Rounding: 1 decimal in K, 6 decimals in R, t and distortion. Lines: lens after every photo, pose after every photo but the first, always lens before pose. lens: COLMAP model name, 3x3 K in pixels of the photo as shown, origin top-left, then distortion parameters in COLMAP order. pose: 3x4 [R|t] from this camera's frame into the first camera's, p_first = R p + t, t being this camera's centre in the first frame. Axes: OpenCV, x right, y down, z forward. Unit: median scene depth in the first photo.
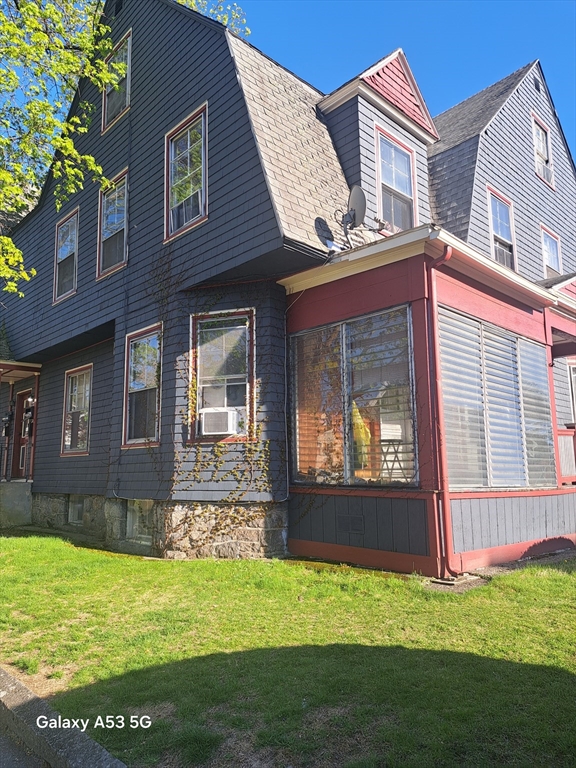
lens RADIAL K [[547.0, 0, 288.0], [0, 547.0, 384.0], [0, 0, 1]] dist [0.095440, -0.120214]
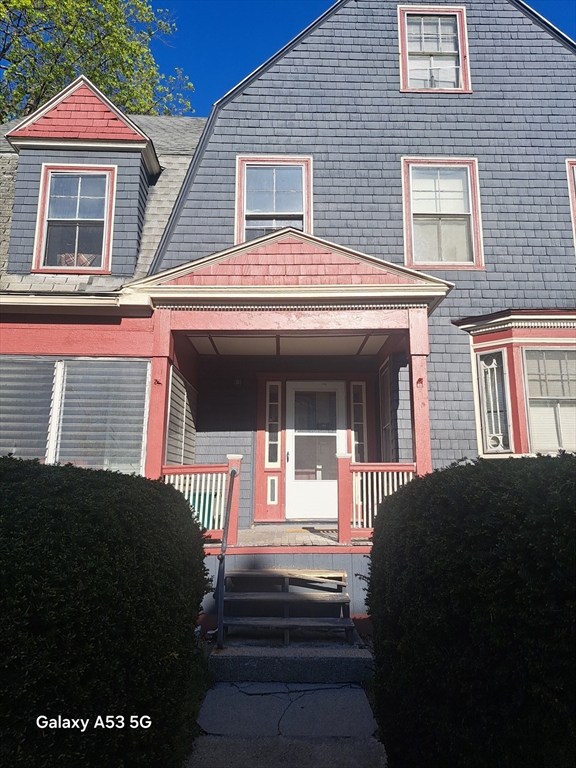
lens RADIAL K [[547.0, 0, 288.0], [0, 547.0, 384.0], [0, 0, 1]] dist [0.095440, -0.120214]
pose [[0.729925, -0.127932, -0.671448, 1.177057], [0.095467, 0.991781, -0.085185, 0.053202], [0.676828, -0.001922, 0.736139, 0.595655]]
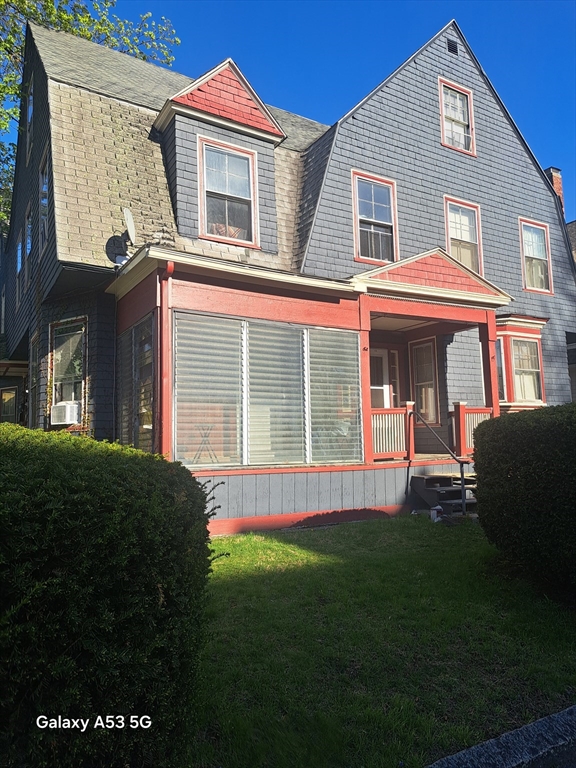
lens RADIAL K [[547.0, 0, 288.0], [0, 547.0, 384.0], [0, 0, 1]] dist [0.095440, -0.120214]
pose [[0.973599, -0.038225, -0.225043, 0.593722], [0.050569, 0.997501, 0.049343, -0.028544], [0.222595, -0.059420, 0.973099, -0.058719]]
